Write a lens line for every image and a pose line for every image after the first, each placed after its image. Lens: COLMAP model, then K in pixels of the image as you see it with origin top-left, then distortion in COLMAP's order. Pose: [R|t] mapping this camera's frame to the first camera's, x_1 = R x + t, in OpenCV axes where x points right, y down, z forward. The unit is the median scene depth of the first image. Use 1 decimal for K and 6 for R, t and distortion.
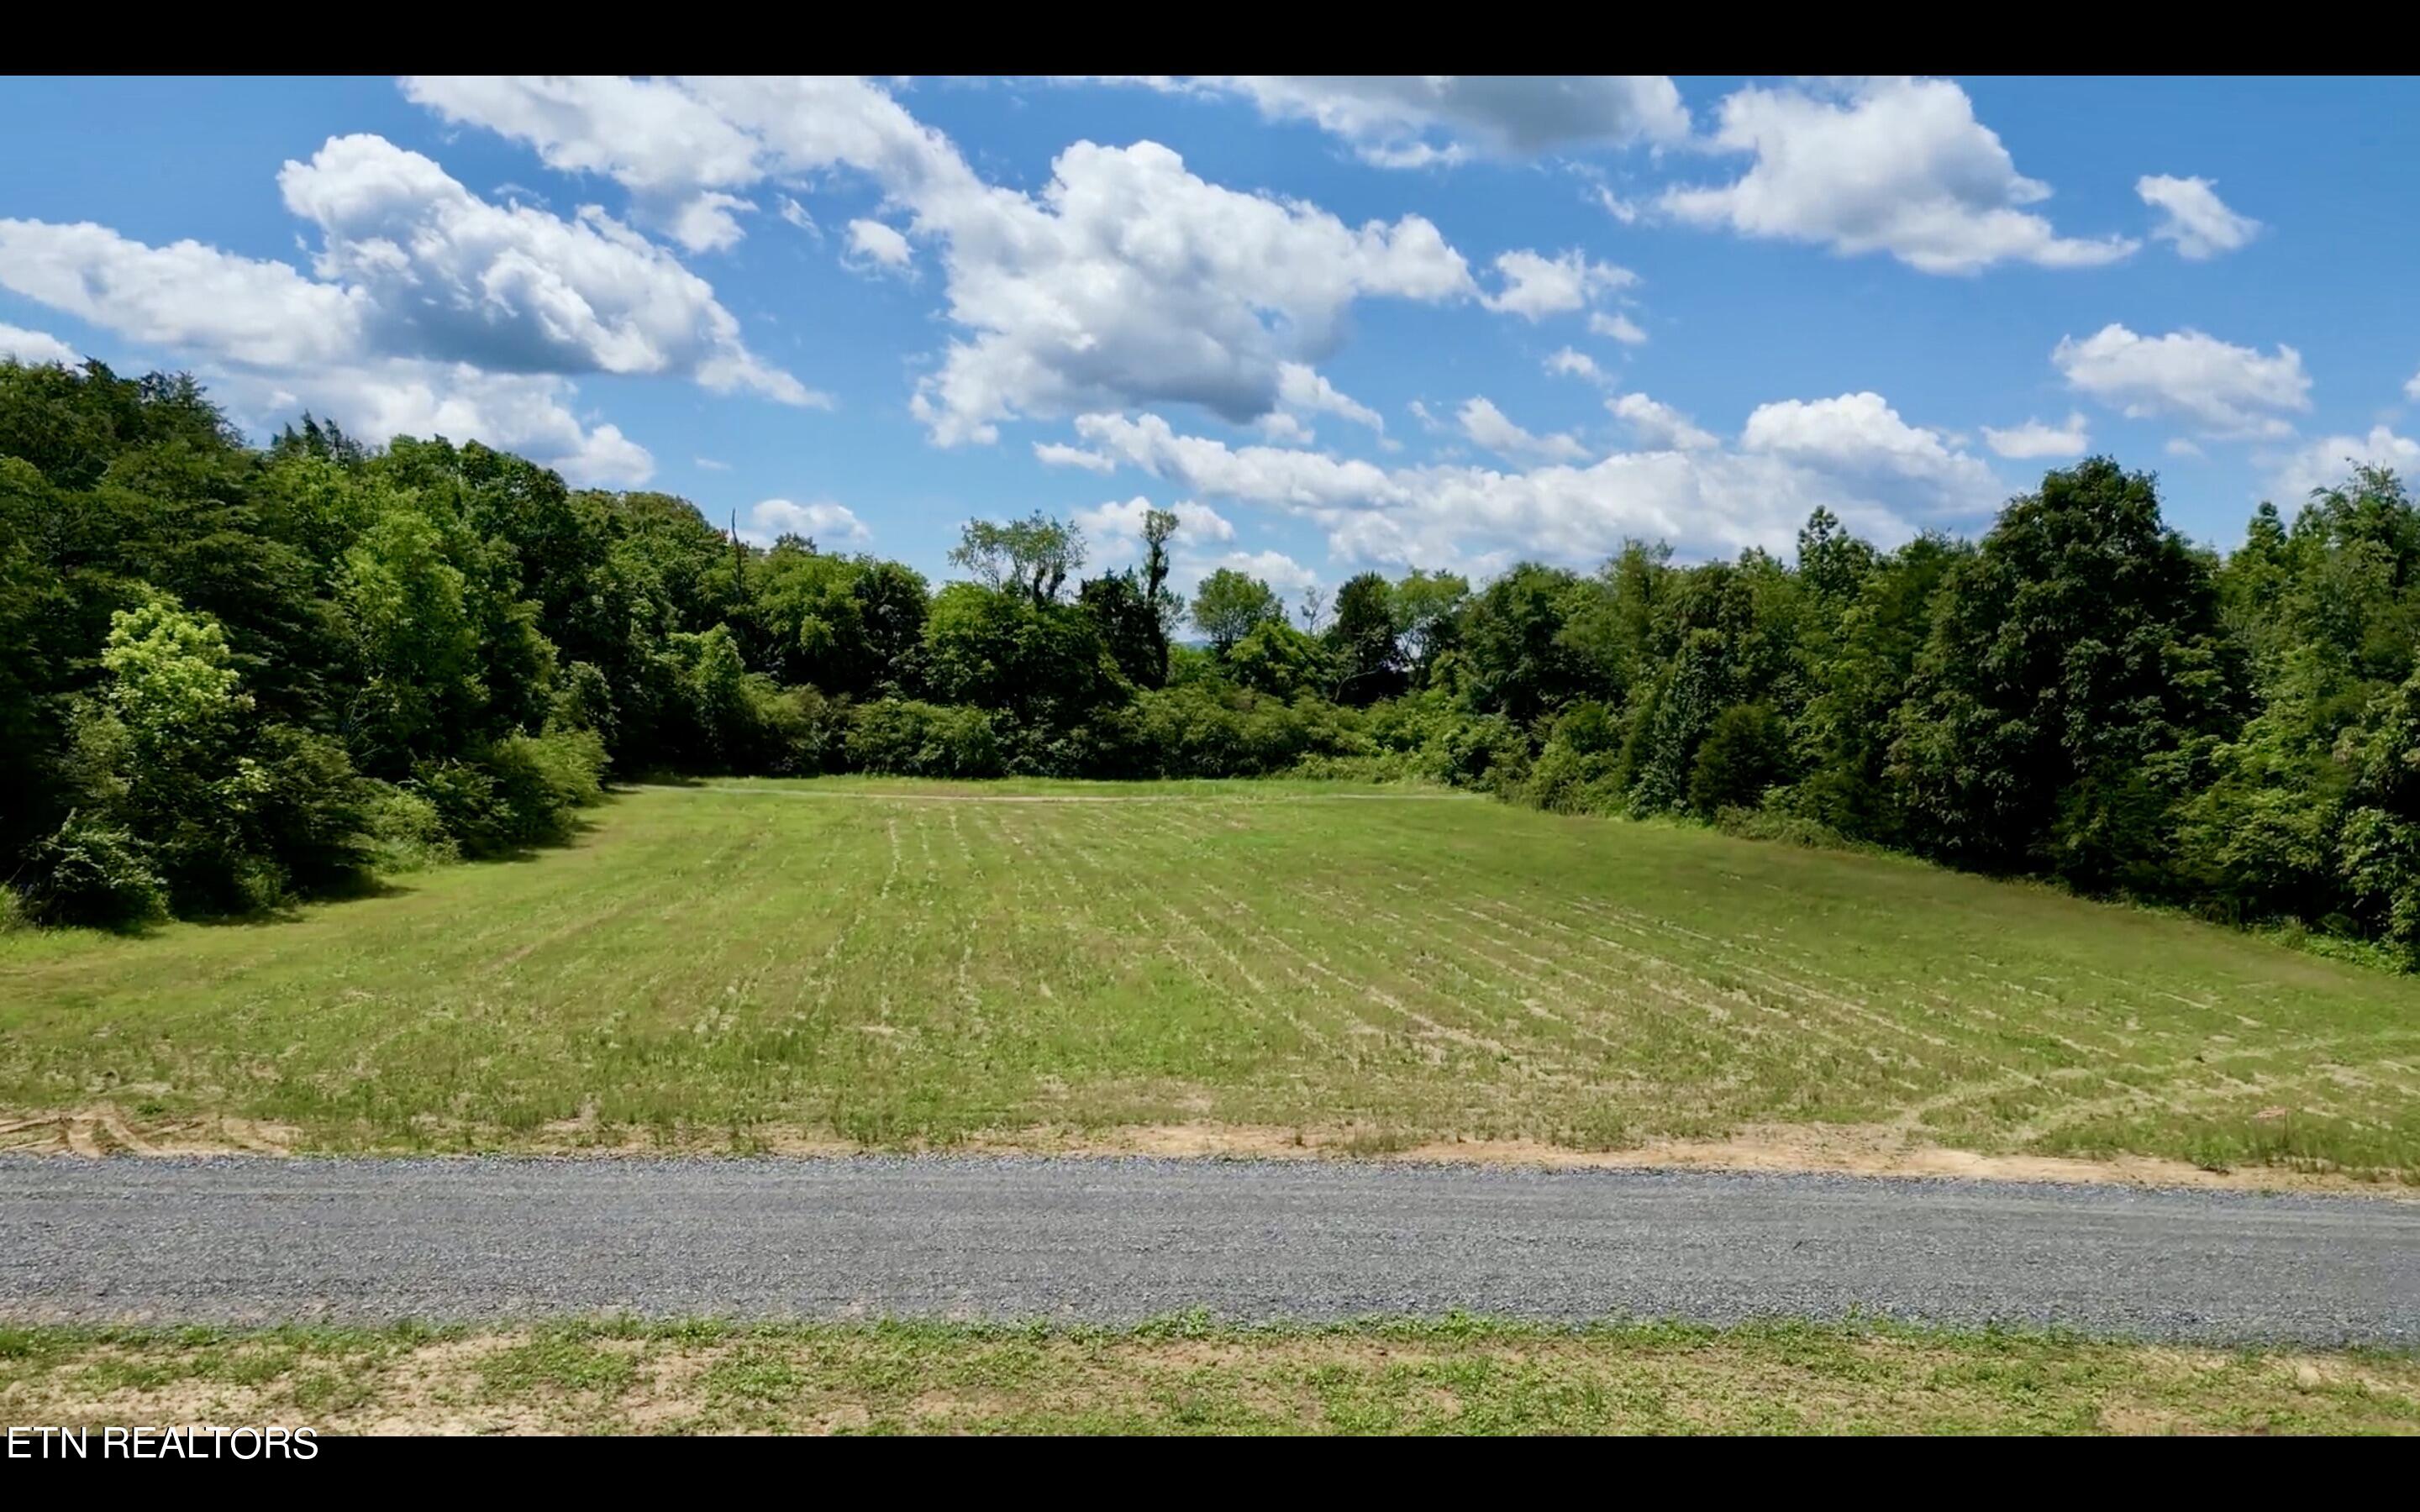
lens RADIAL K [[1785.0, 0, 1206.5], [0, 1785.0, 758.0], [0, 0, 1]] dist [0.054352, -0.028306]
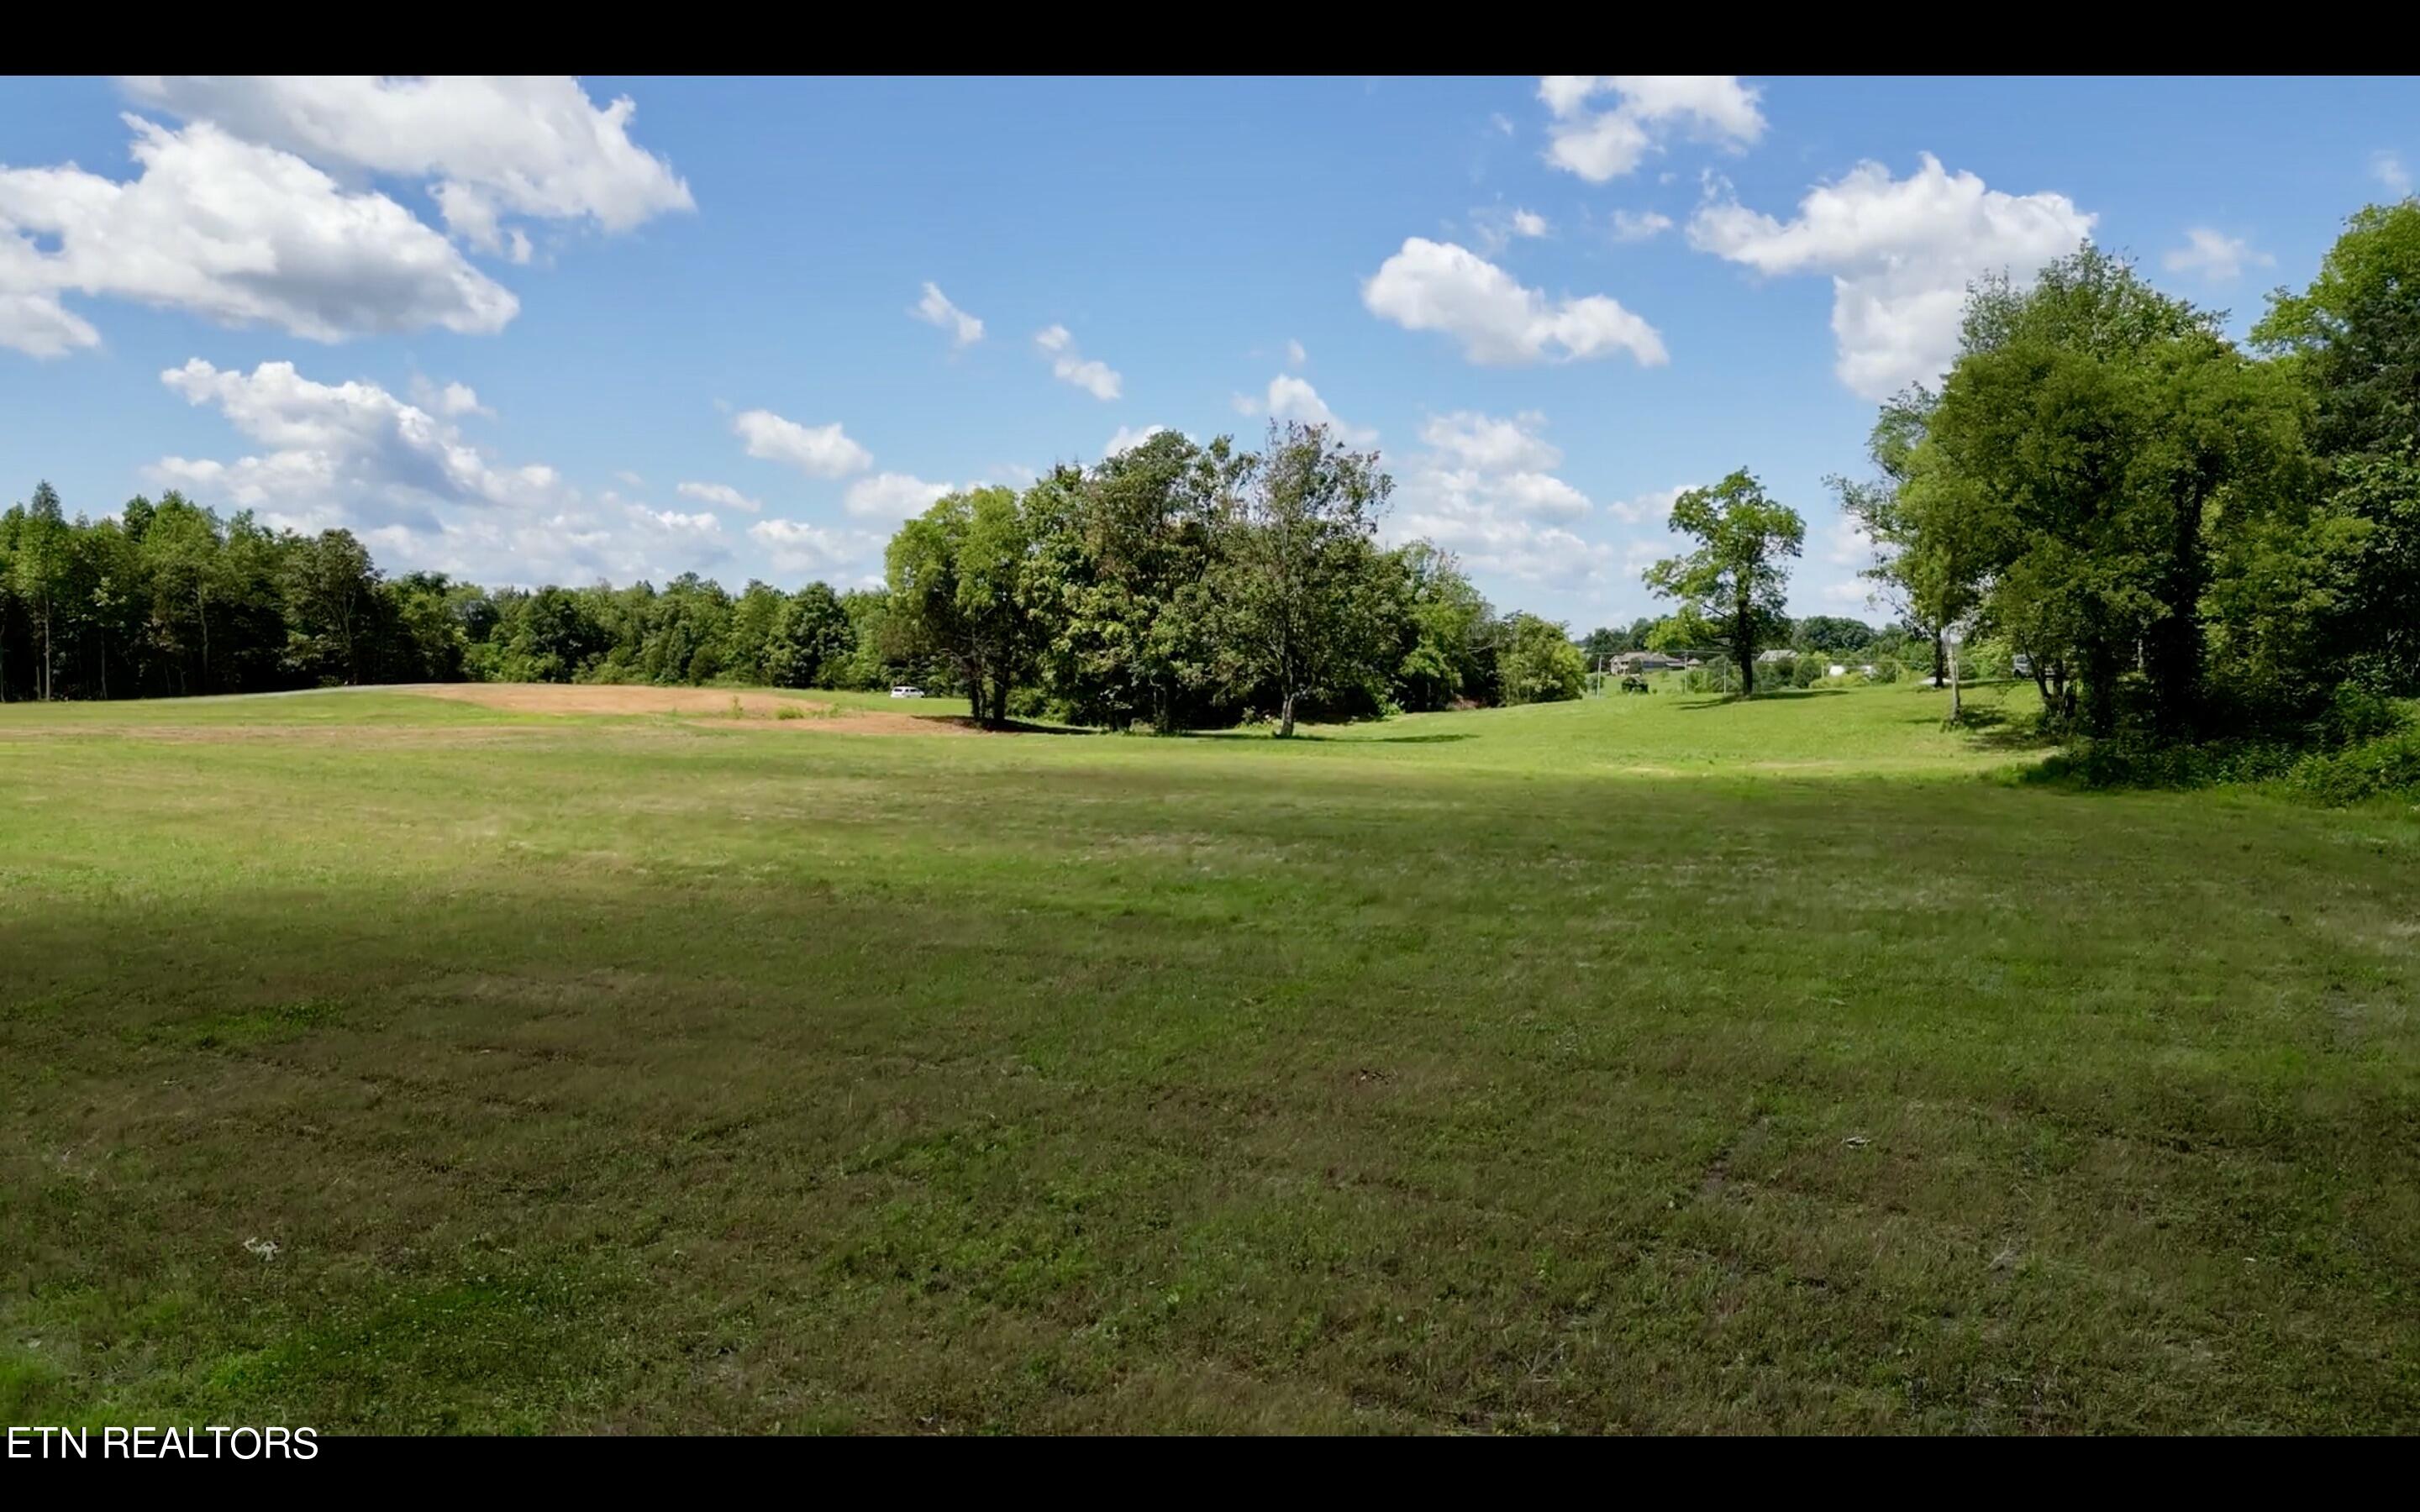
lens RADIAL K [[1785.0, 0, 1210.7], [0, 1785.0, 756.1], [0, 0, 1]] dist [0.054352, -0.028306]
pose [[0.724964, -0.052646, 0.686772, -1.599825], [0.036818, 0.998611, 0.037685, 0.097360], [-0.687802, -0.002034, 0.725896, -2.429913]]
